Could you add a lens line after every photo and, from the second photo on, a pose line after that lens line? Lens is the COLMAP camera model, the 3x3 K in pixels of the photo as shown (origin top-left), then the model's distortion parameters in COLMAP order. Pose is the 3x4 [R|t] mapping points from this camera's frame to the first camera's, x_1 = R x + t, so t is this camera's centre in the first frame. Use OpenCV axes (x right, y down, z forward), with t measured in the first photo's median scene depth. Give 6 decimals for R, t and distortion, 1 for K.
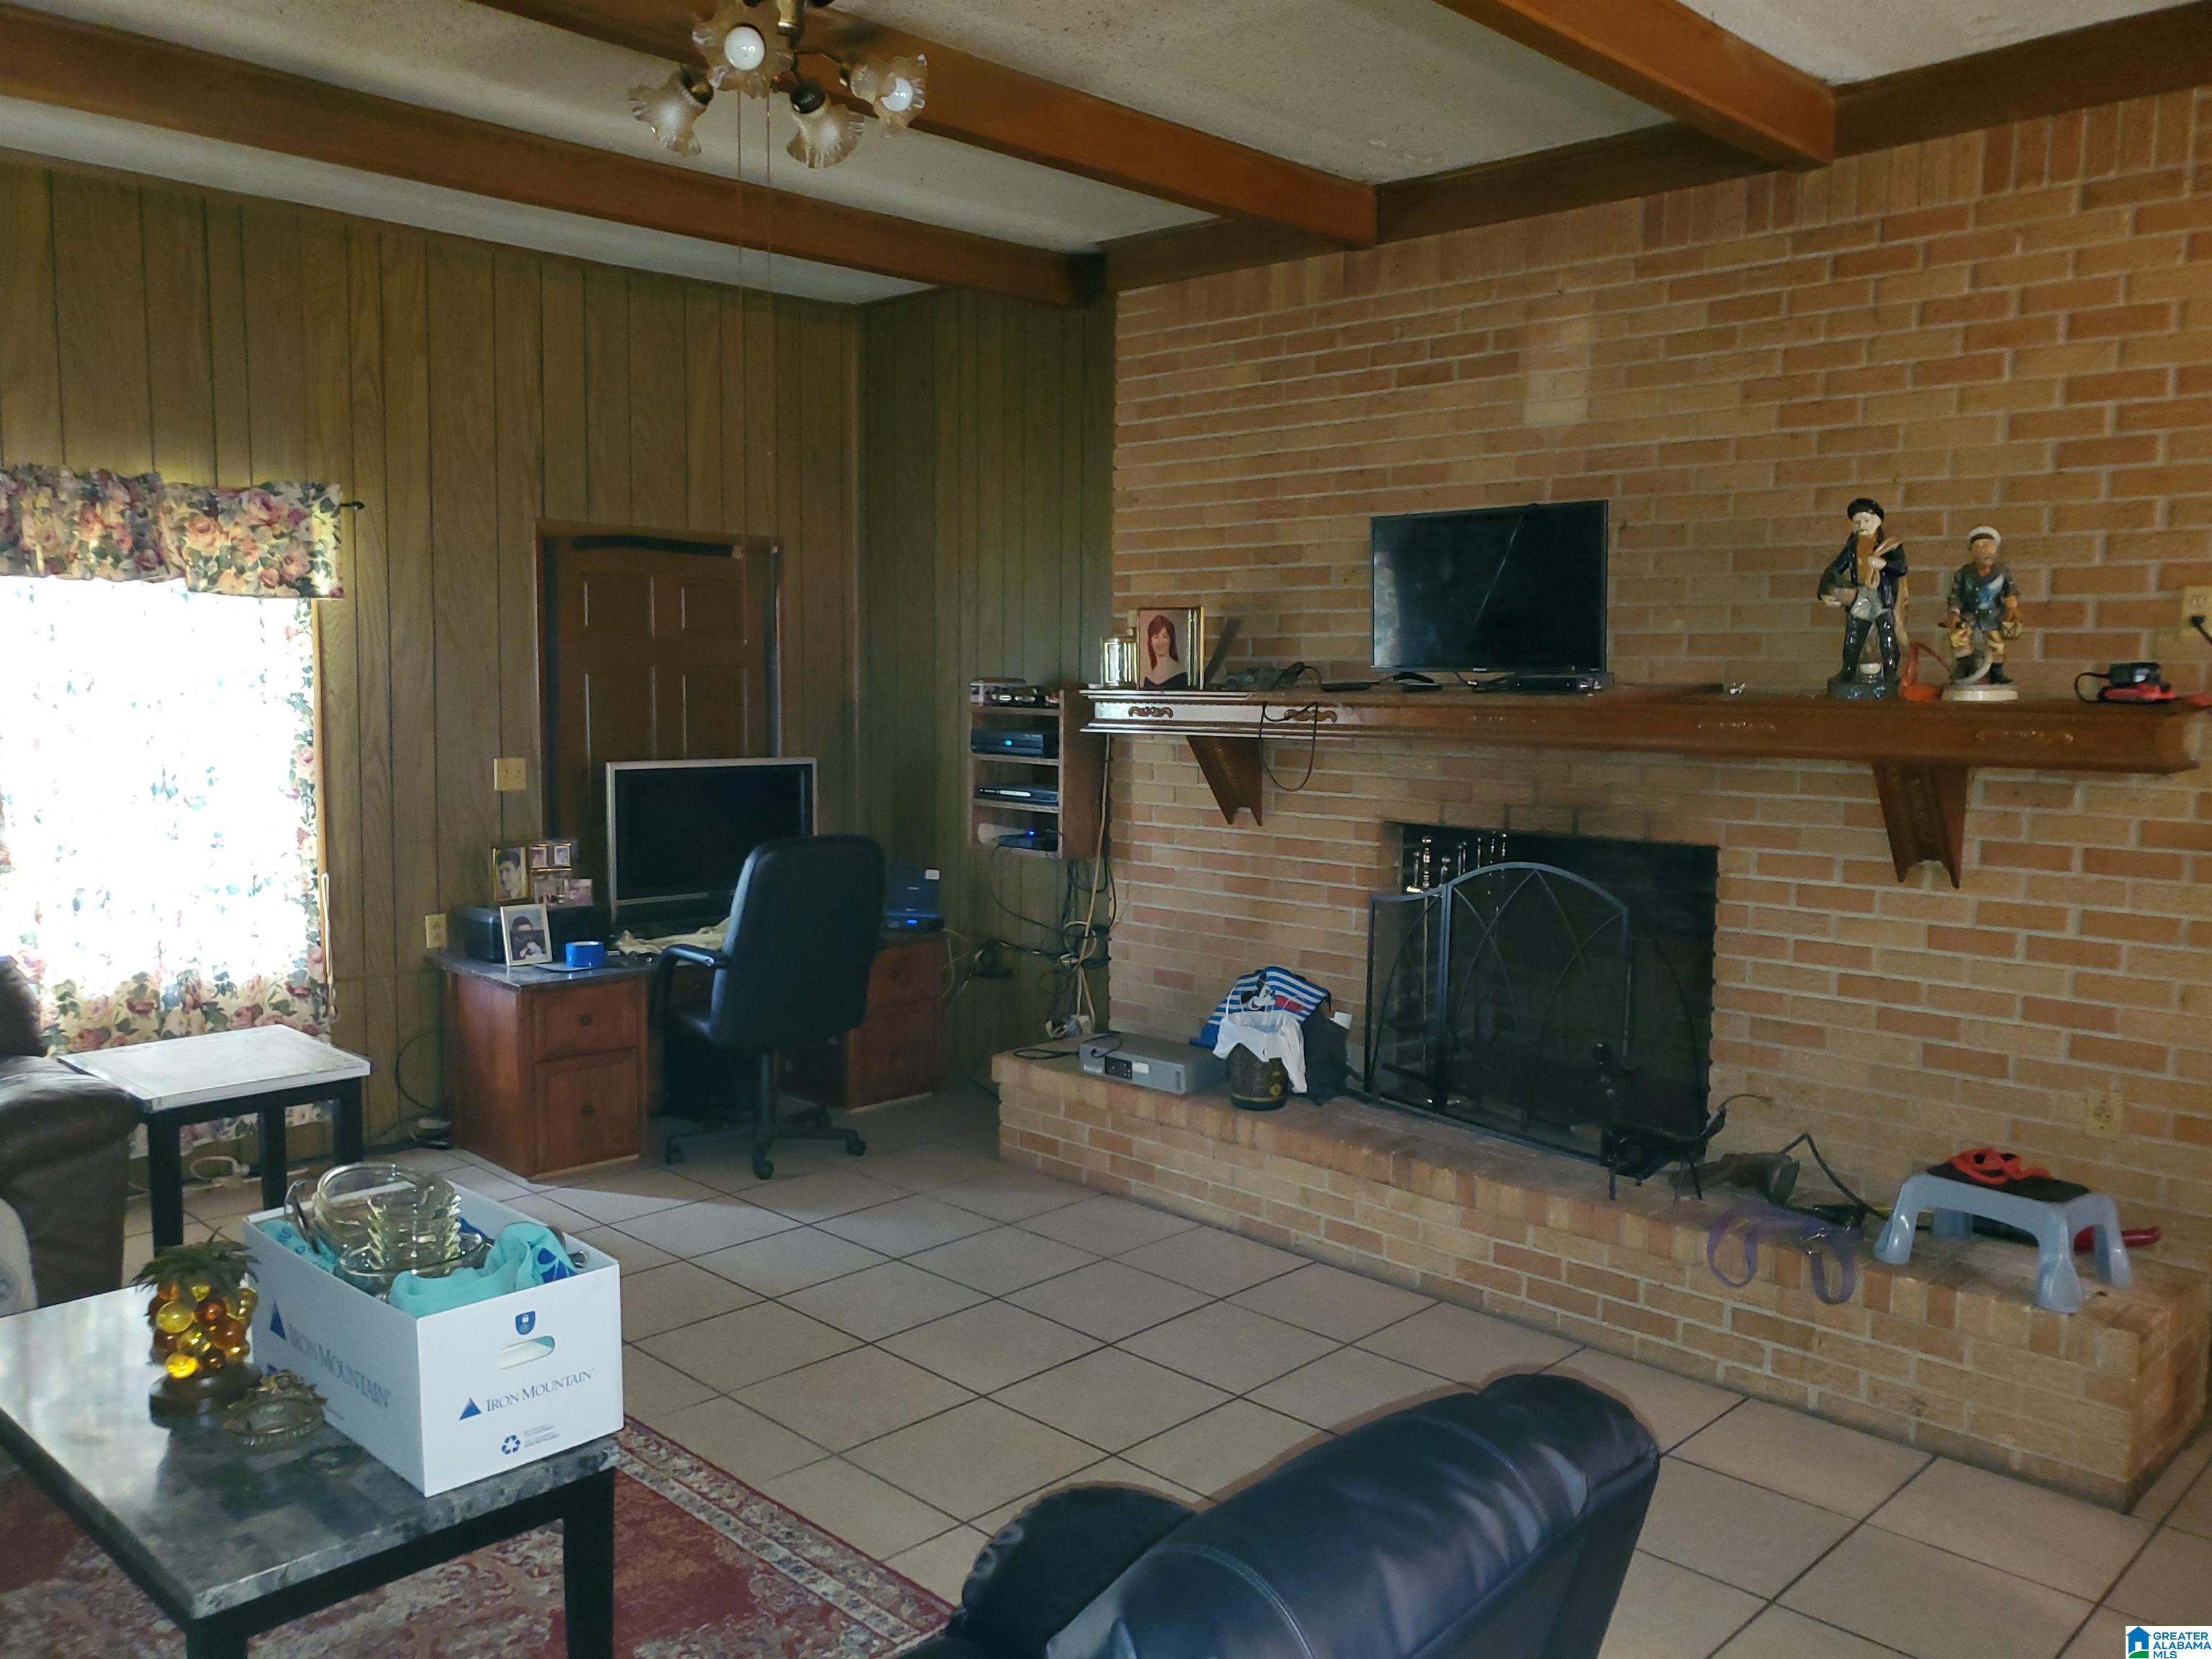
lens RADIAL K [[1742.4, 0, 1110.9], [0, 1742.4, 841.3], [0, 0, 1]] dist [0.029564, -0.004146]
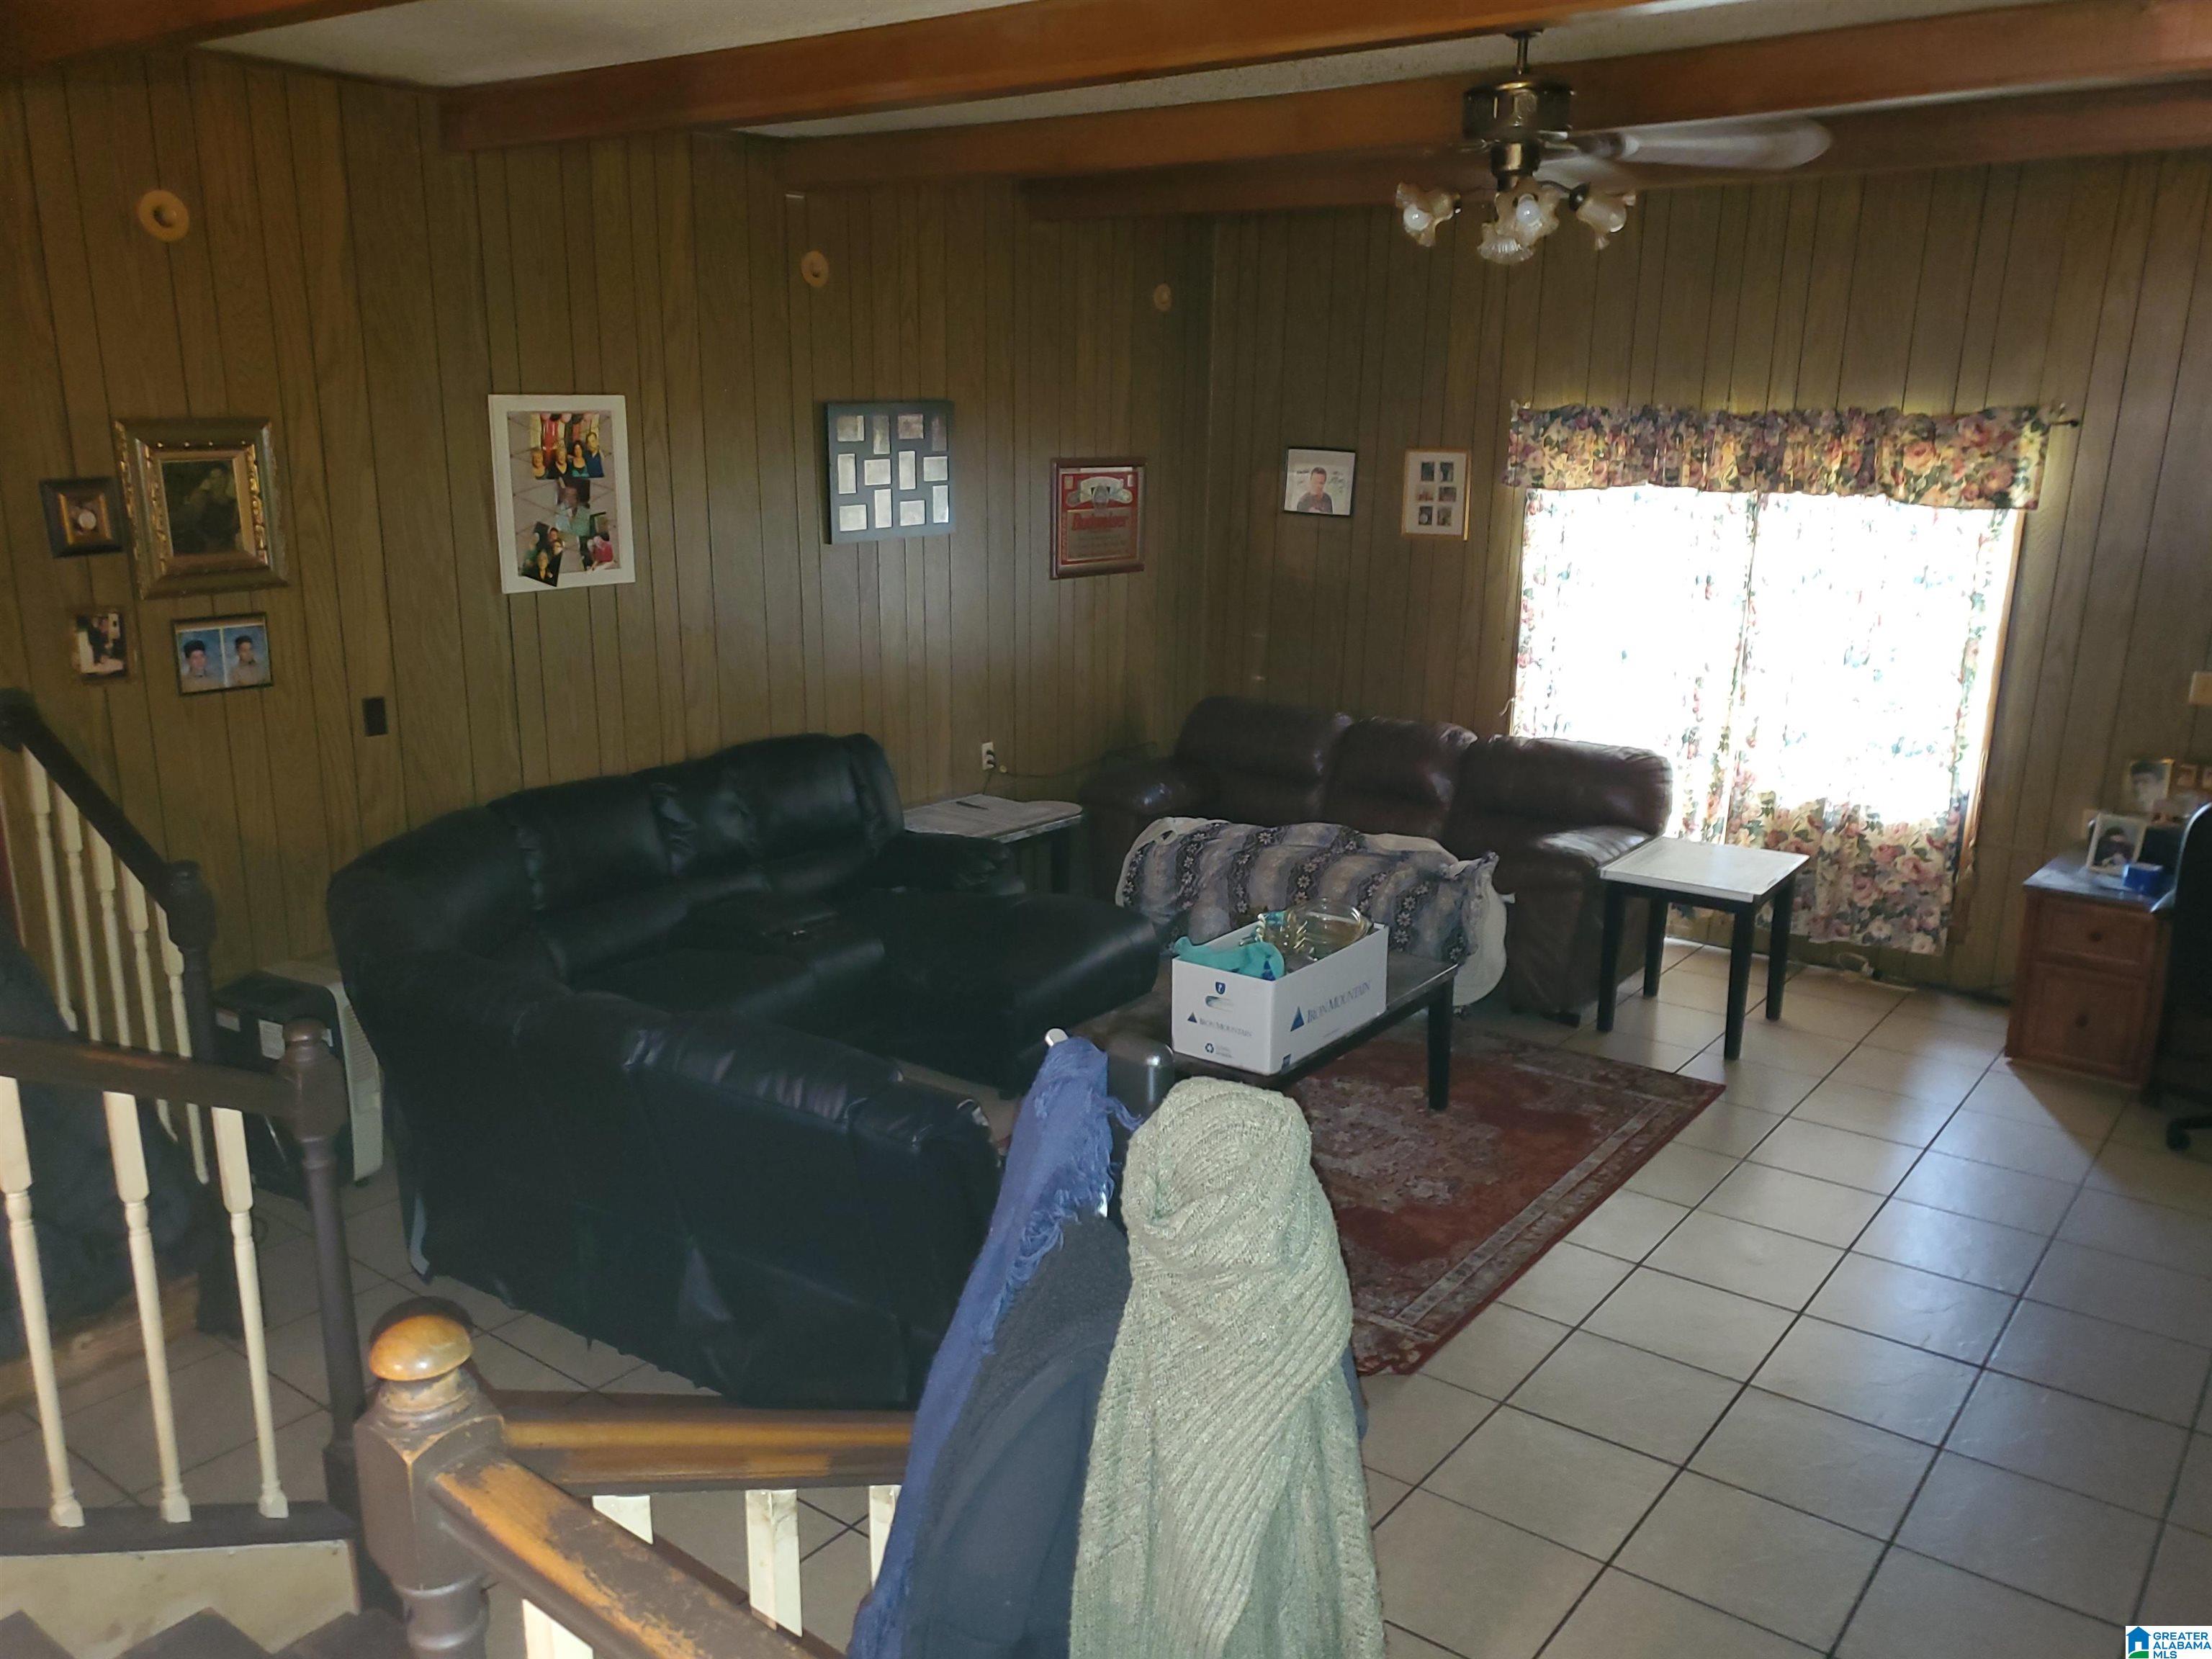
lens RADIAL K [[1742.4, 0, 1110.7], [0, 1742.4, 828.6], [0, 0, 1]] dist [0.029564, -0.004146]
pose [[0.130007, 0.223941, -0.965893, 0.625997], [-0.109641, 0.971433, 0.210468, -0.116341], [0.985432, 0.078539, 0.150846, 0.280358]]
